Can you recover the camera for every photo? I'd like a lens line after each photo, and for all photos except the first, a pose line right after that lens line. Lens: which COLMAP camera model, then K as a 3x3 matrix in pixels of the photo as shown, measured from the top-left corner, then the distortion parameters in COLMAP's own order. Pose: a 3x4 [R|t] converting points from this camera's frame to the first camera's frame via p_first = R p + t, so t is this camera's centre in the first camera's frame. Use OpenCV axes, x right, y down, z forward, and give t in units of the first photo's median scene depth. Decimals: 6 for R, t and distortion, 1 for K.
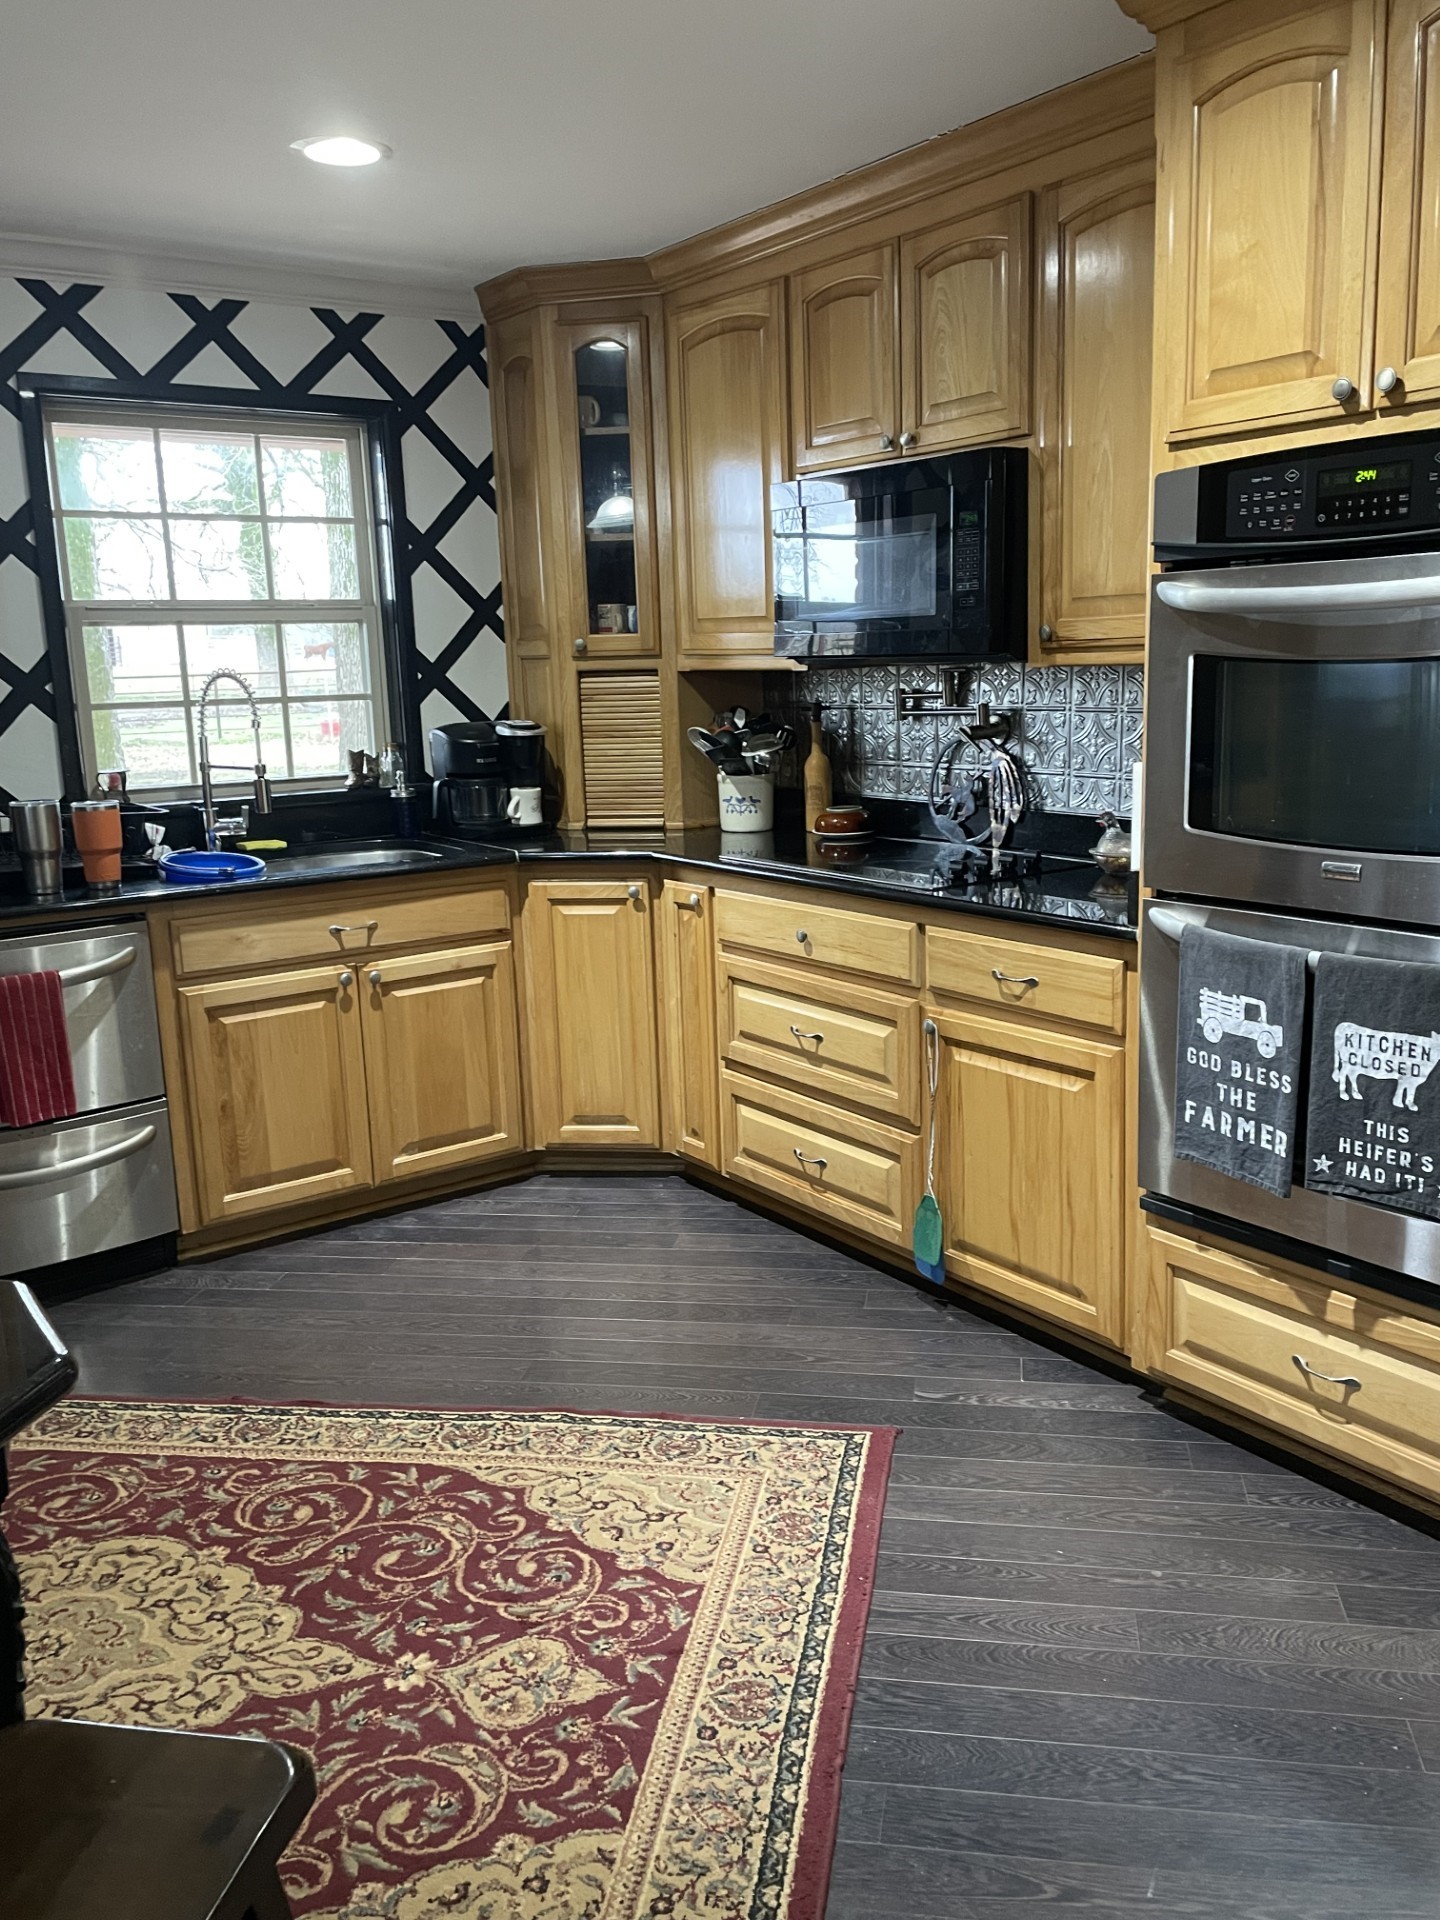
lens RADIAL K [[1605.9, 0, 720.0], [0, 1605.9, 960.0], [0, 0, 1]] dist [0.146468, -0.187669]
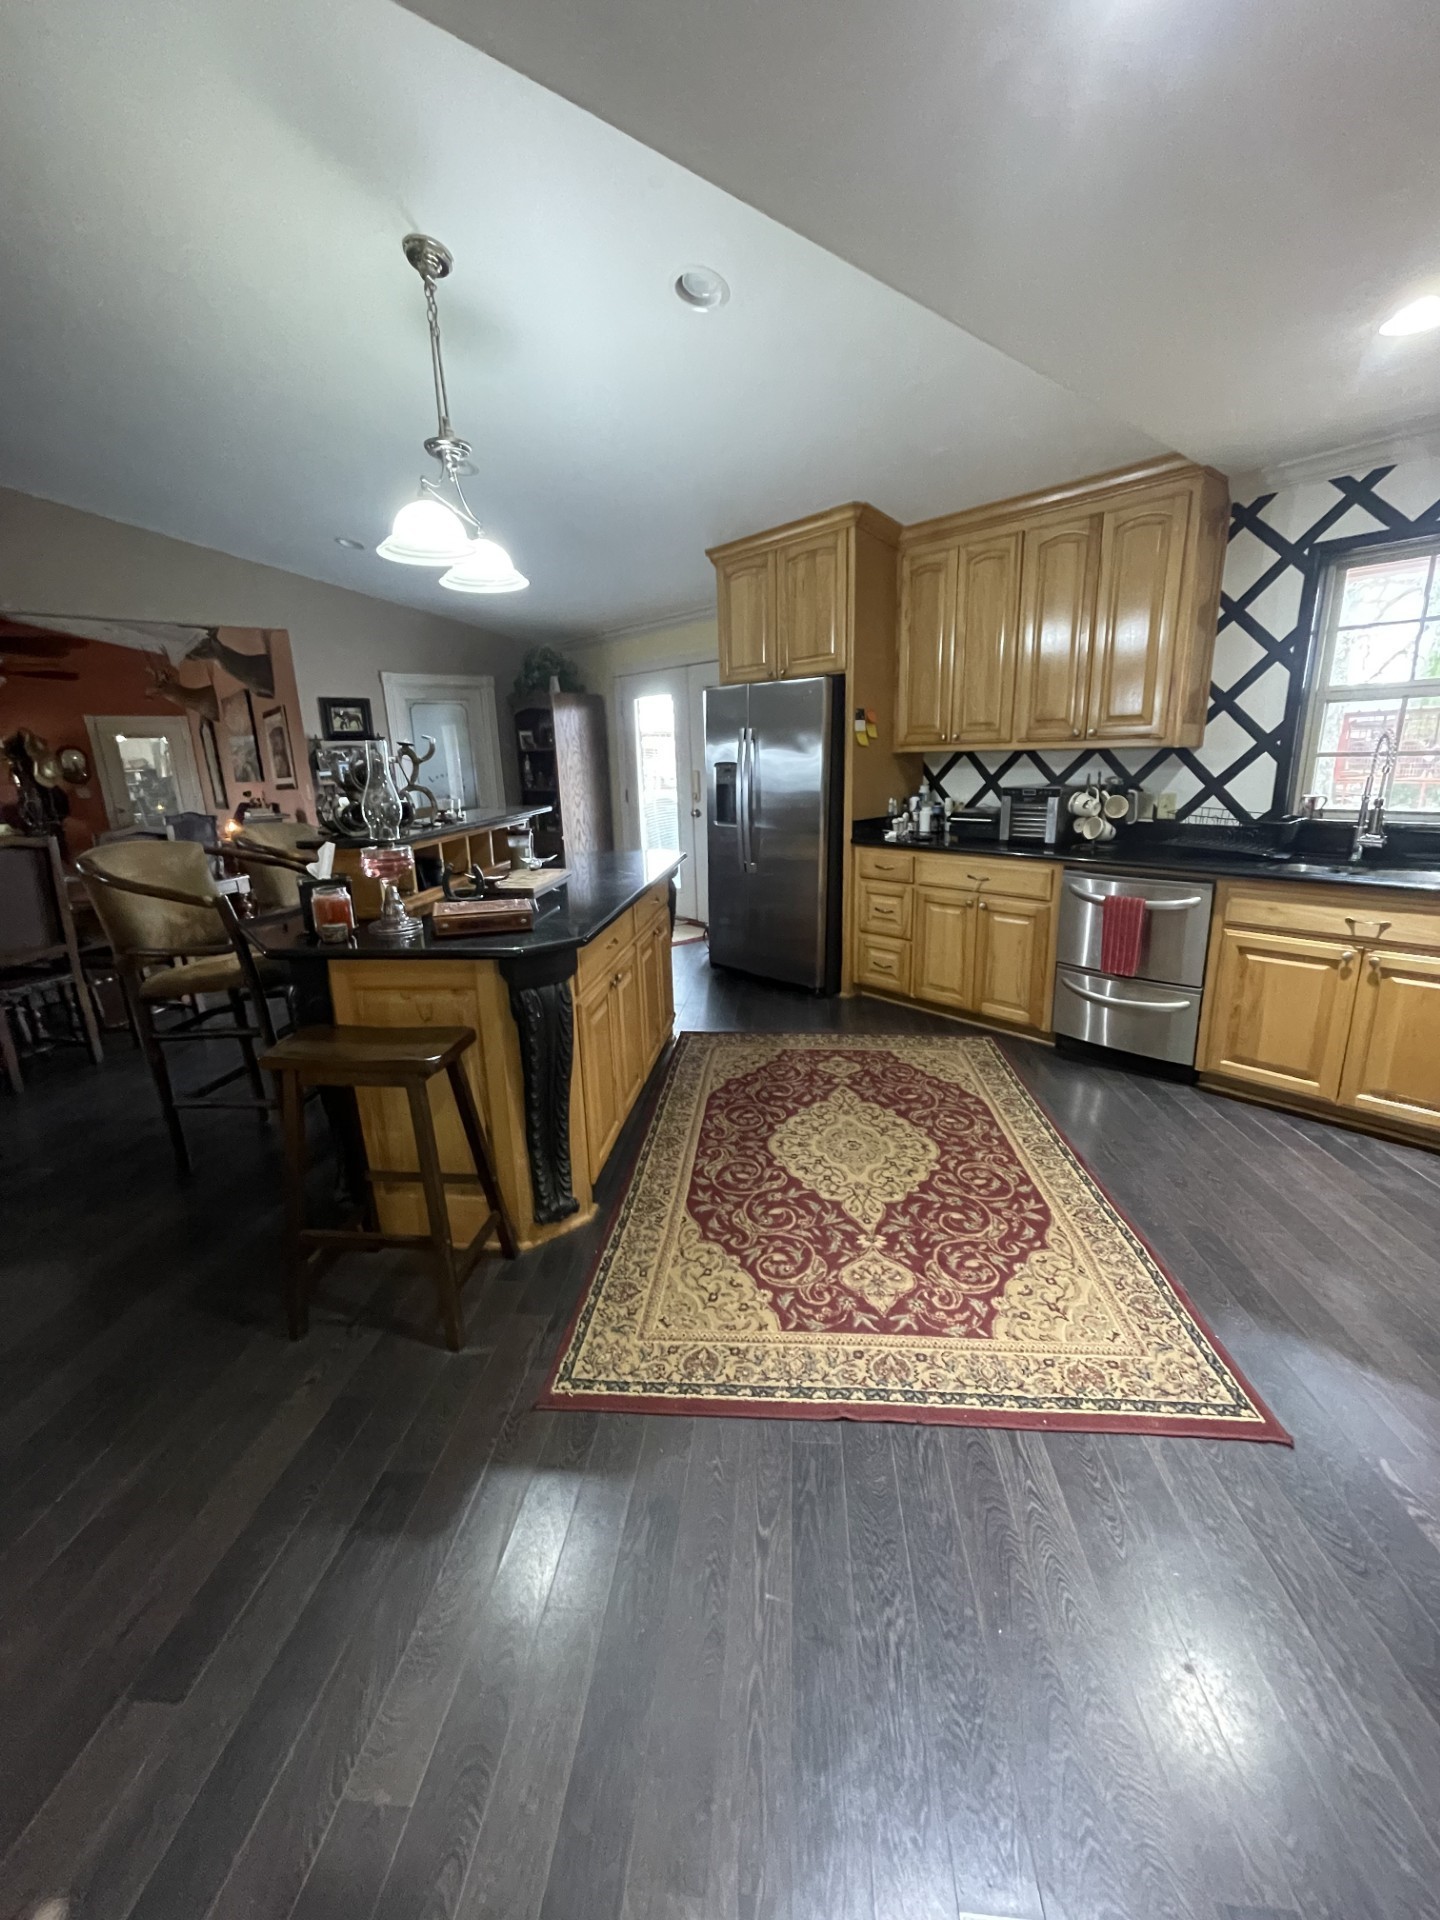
lens RADIAL K [[773.9, 0, 720.0], [0, 773.9, 960.0], [0, 0, 1]] dist [-0.001857, -0.000199]
pose [[0.081289, 0.280913, -0.956285, 0.559081], [-0.166304, 0.949832, 0.264881, -0.110047], [0.982718, 0.137502, 0.123928, 0.587676]]
